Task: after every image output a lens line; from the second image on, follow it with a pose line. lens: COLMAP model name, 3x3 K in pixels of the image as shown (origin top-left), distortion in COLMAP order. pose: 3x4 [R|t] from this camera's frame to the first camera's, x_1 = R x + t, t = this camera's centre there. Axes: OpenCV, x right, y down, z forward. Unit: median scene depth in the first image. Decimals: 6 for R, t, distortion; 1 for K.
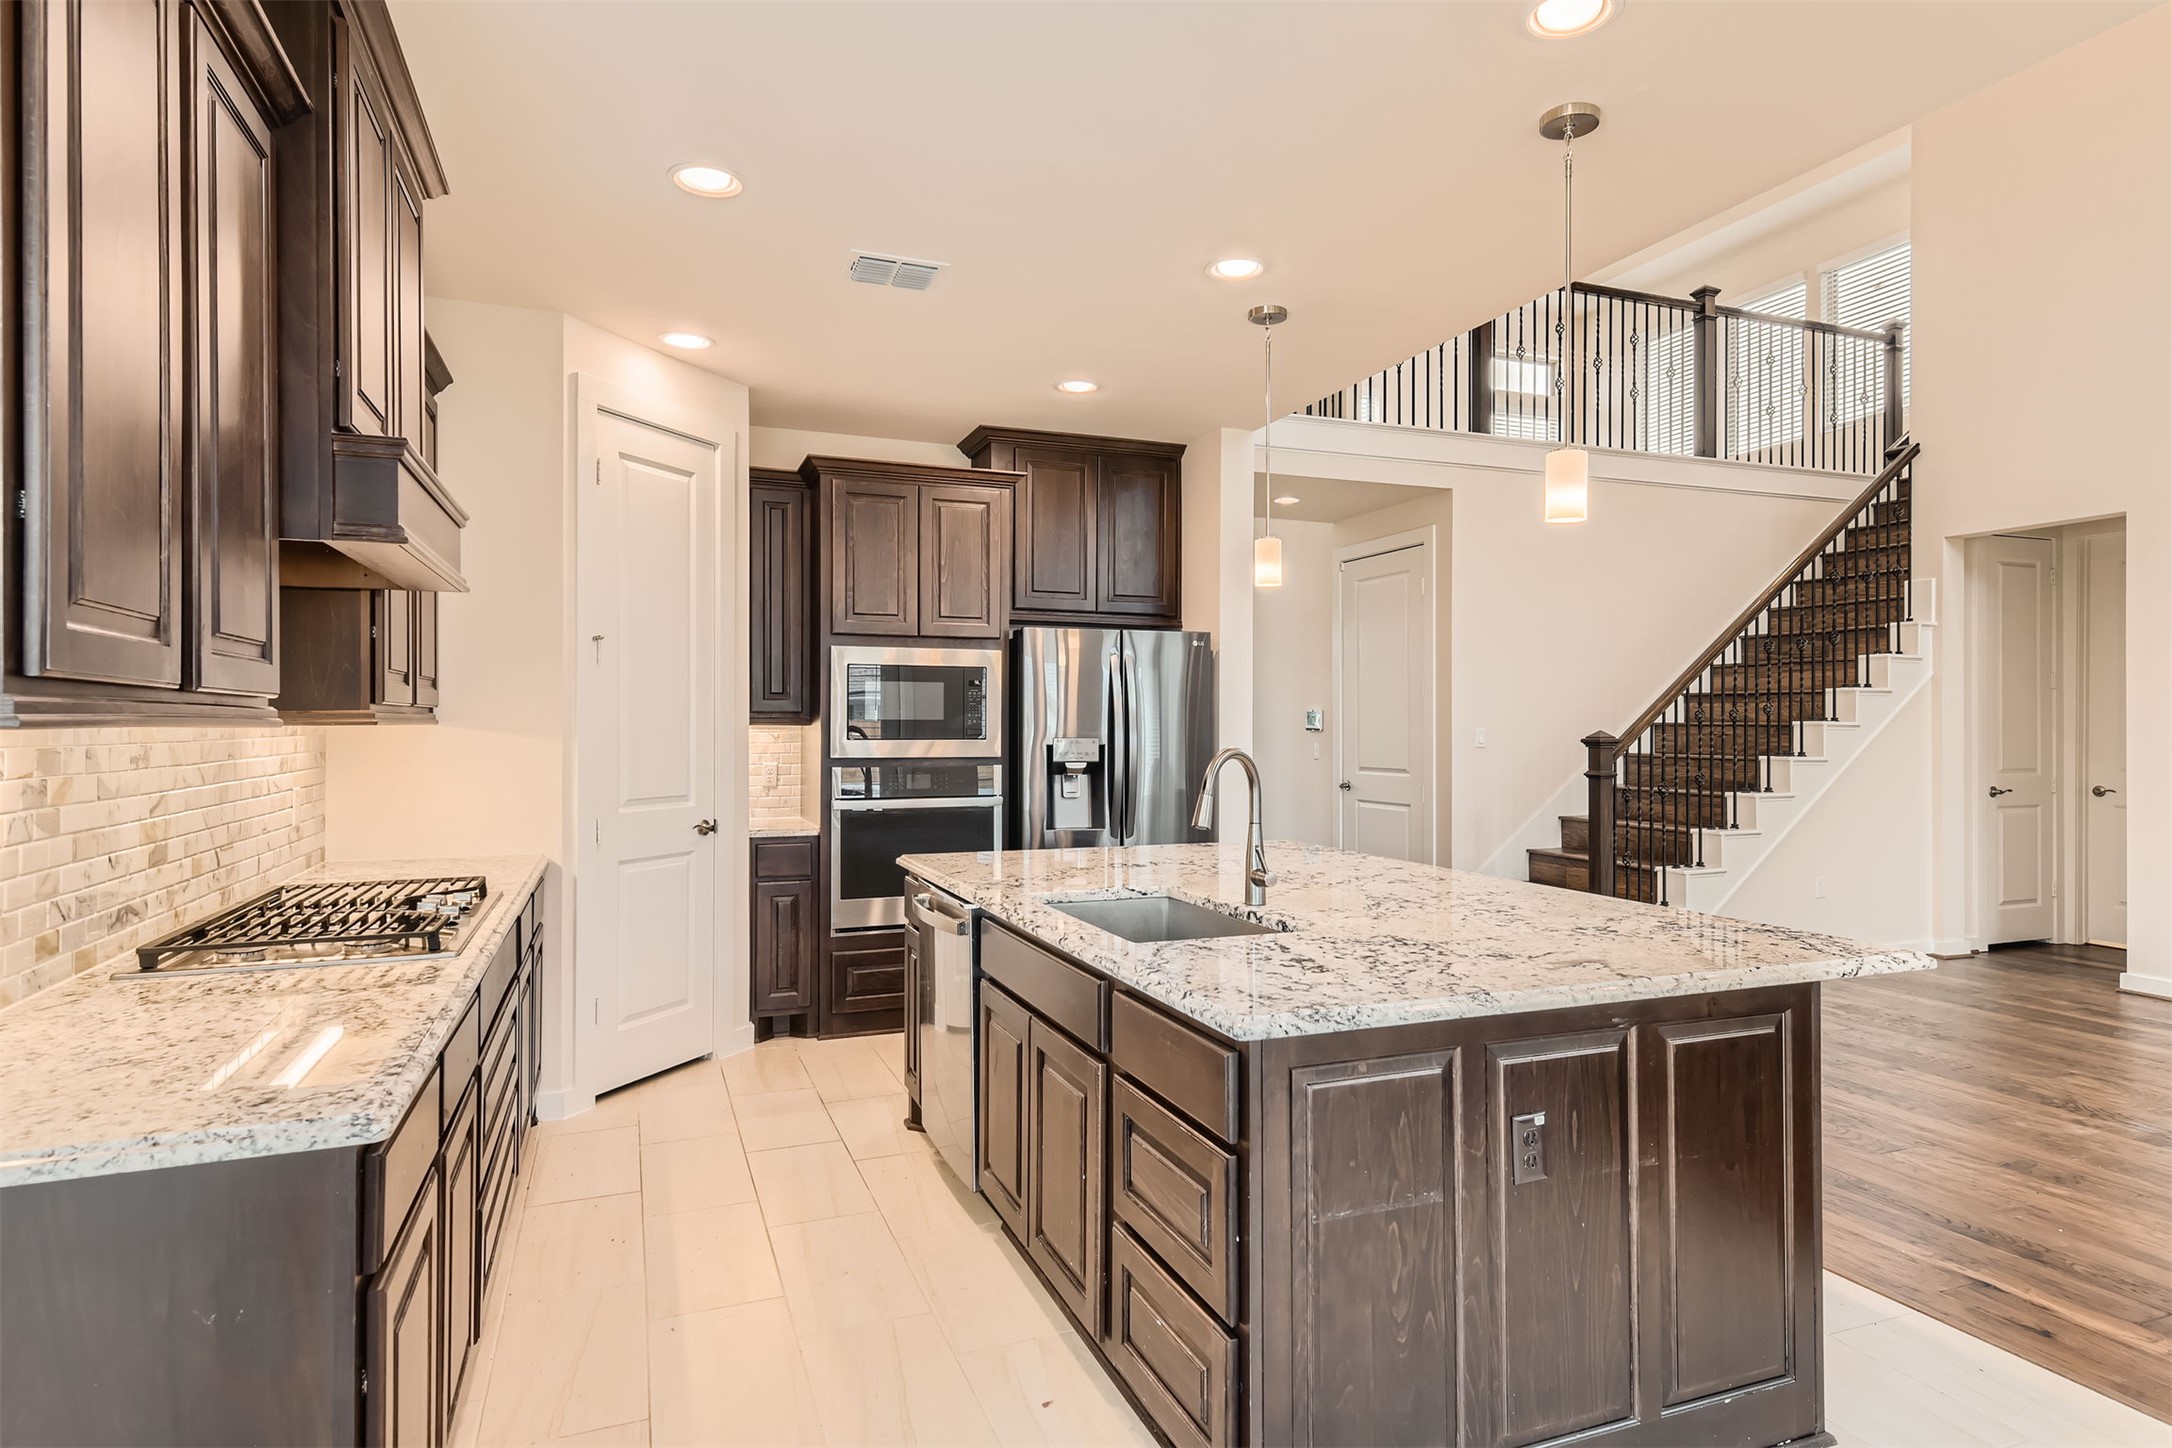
lens RADIAL K [[1187.8, 0, 1106.7], [0, 1187.8, 725.6], [0, 0, 1]] dist [0.014262, -0.002204]
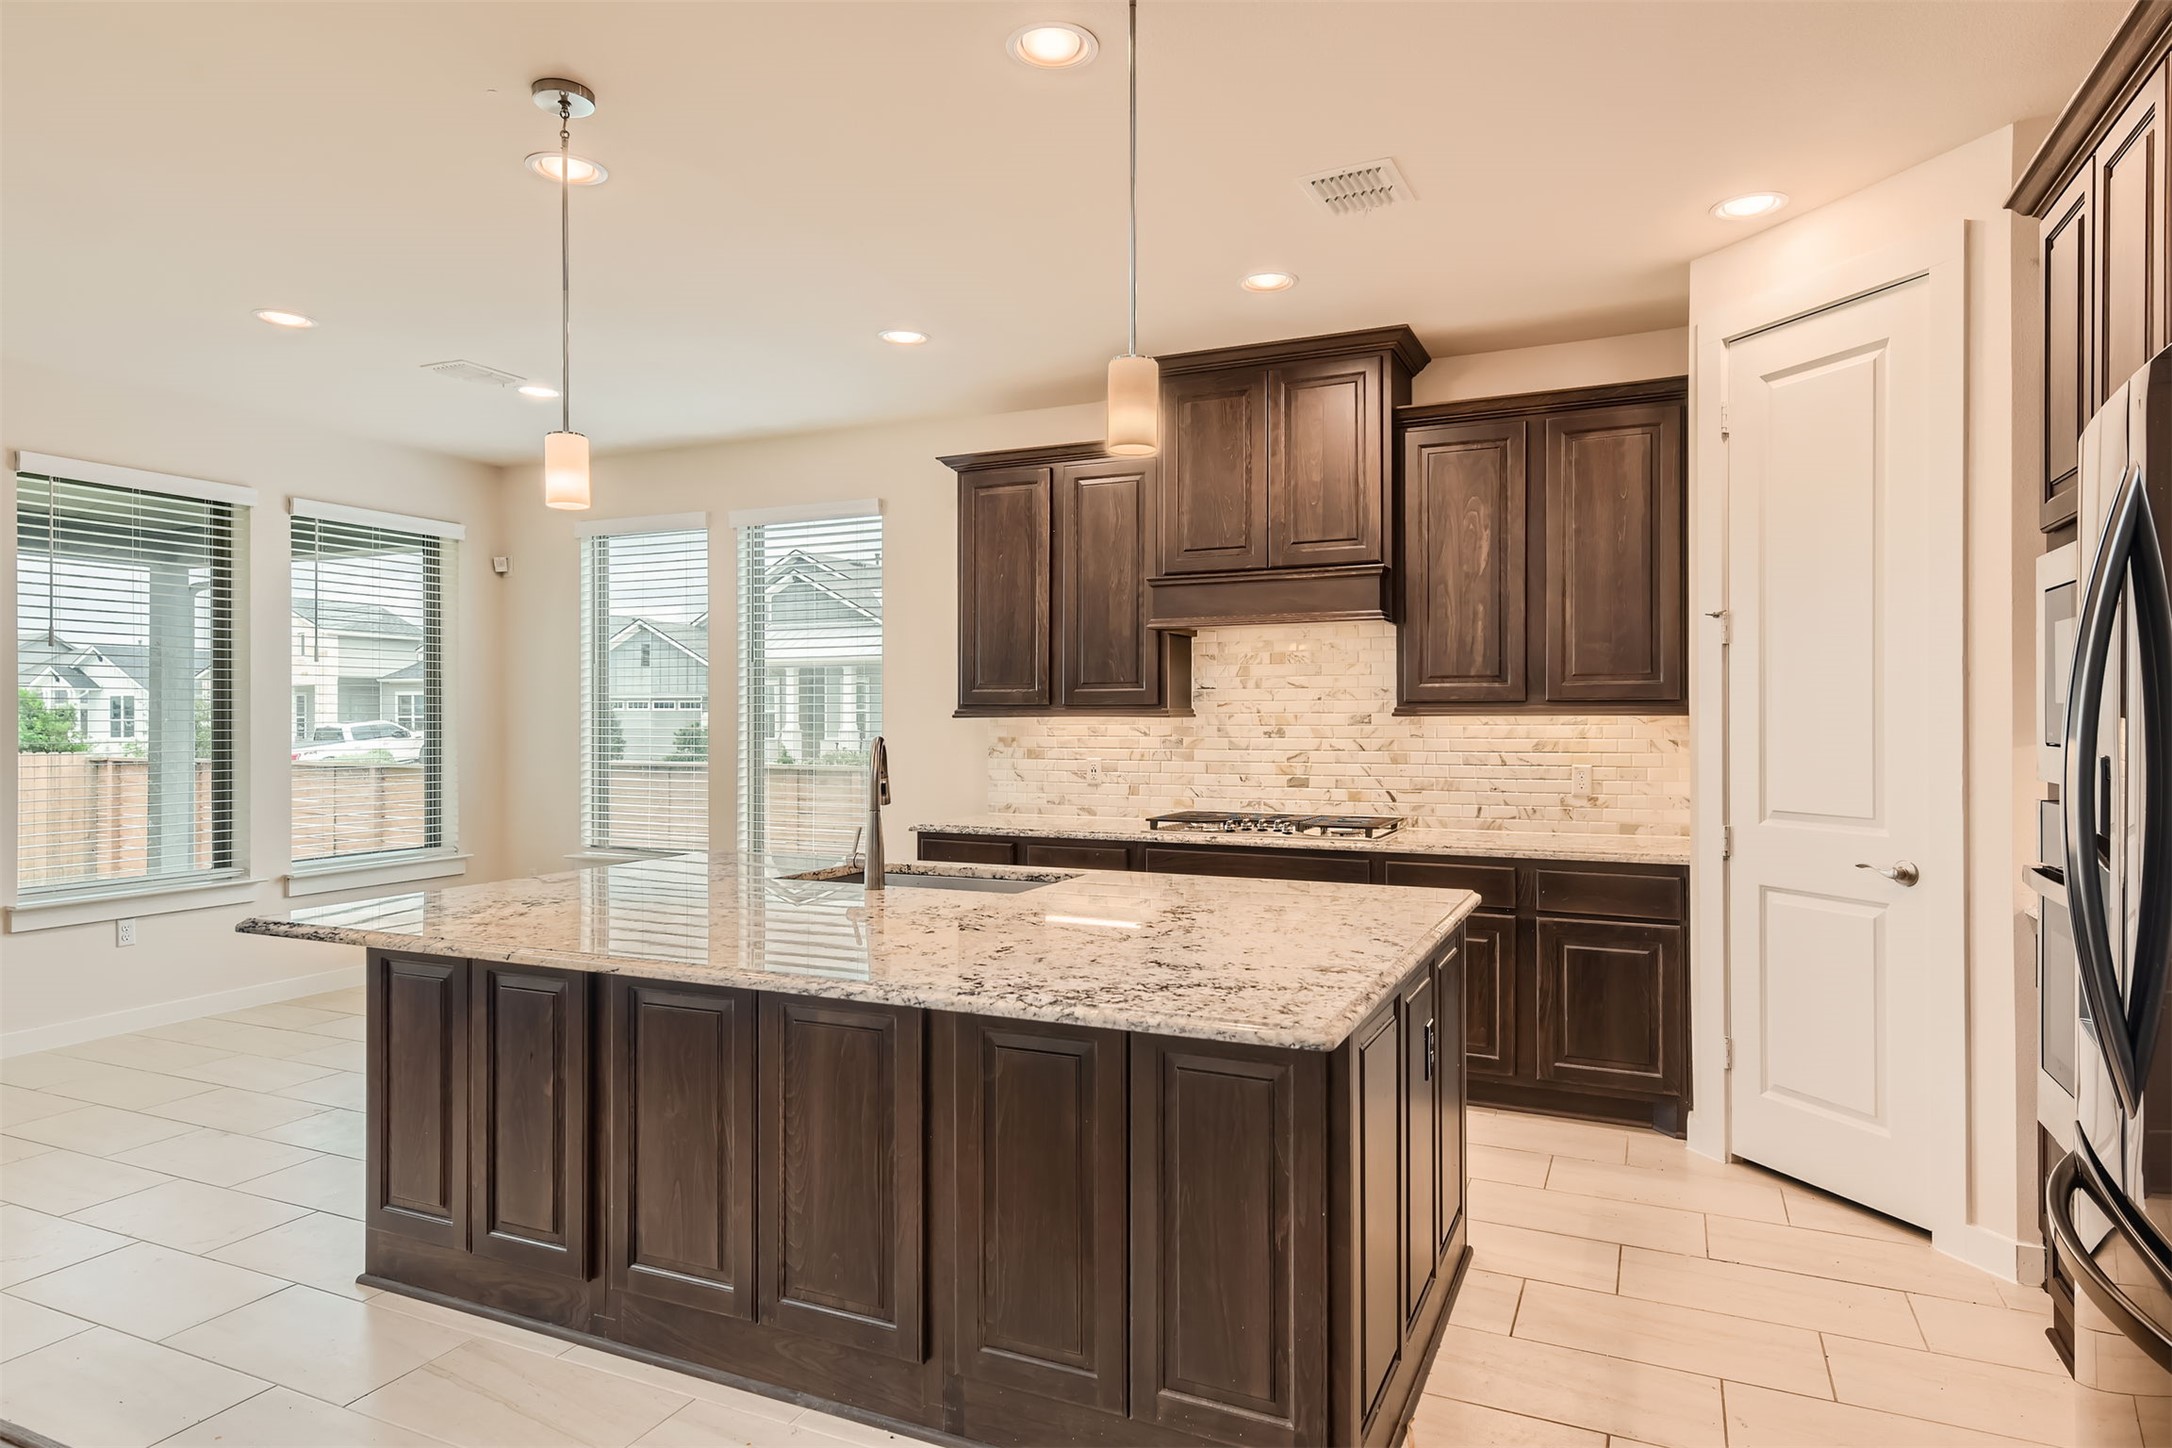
lens RADIAL K [[1211.7, 0, 1106.3], [0, 1211.7, 718.1], [0, 0, 1]] dist [0.002041, 0.000331]
pose [[-0.719026, -0.001511, -0.694981, 0.316820], [-0.001349, 0.999999, -0.000779, 0.001245], [0.694982, 0.000377, -0.719027, 0.854762]]
